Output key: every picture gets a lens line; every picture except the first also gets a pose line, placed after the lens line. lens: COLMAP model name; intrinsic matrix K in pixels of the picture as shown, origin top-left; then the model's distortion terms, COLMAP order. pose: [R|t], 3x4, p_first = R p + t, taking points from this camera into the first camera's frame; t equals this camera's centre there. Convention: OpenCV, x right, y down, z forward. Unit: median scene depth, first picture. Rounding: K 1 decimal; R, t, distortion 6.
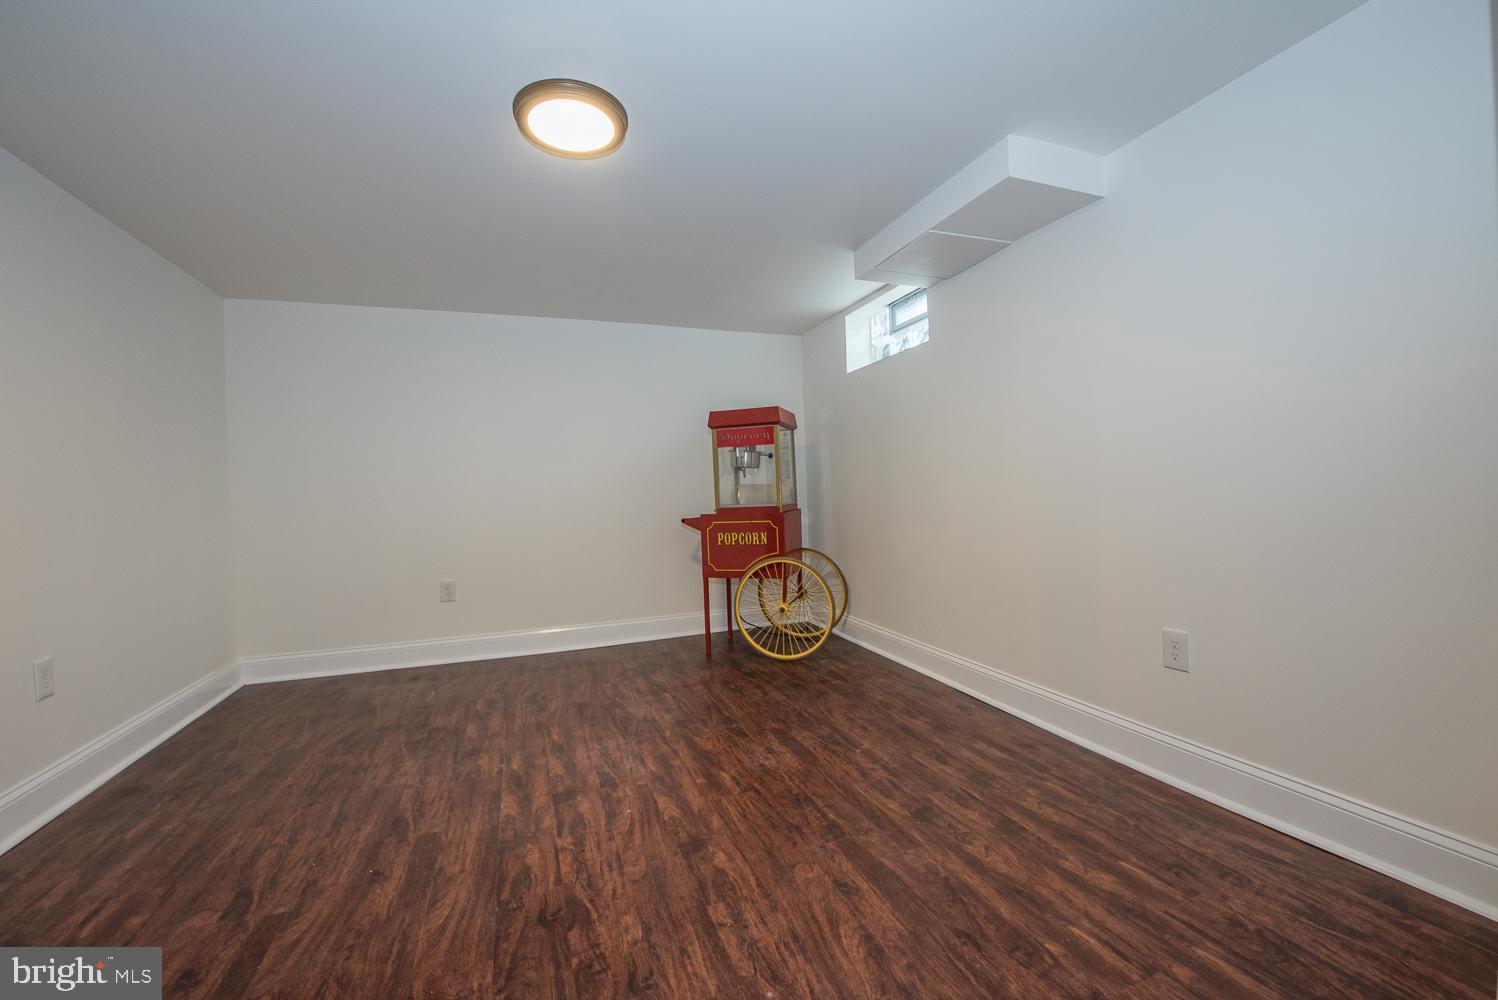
lens RADIAL K [[595.6, 0, 749.1], [0, 595.6, 499.0], [0, 0, 1]] dist [-0.015805, -0.002824]
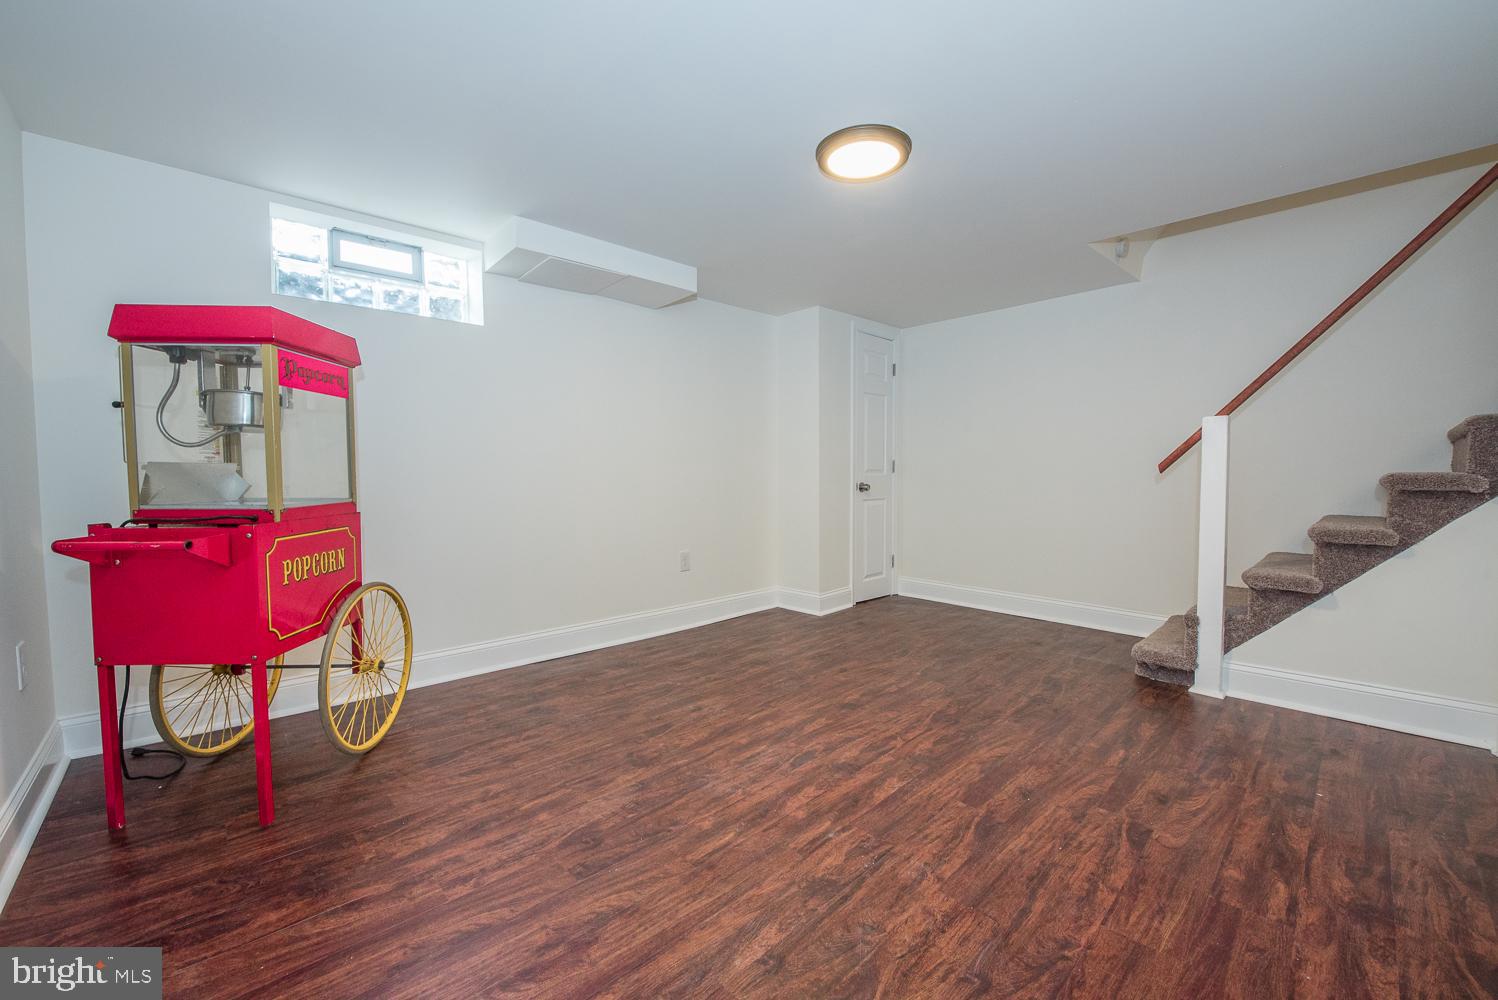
lens RADIAL K [[595.6, 0, 749.9], [0, 595.6, 494.7], [0, 0, 1]] dist [-0.015805, -0.002824]
pose [[-0.385992, -0.001364, 0.922501, -1.137745], [0.027425, 0.999540, 0.012954, 0.012294], [-0.922094, 0.030300, -0.385777, 1.466921]]
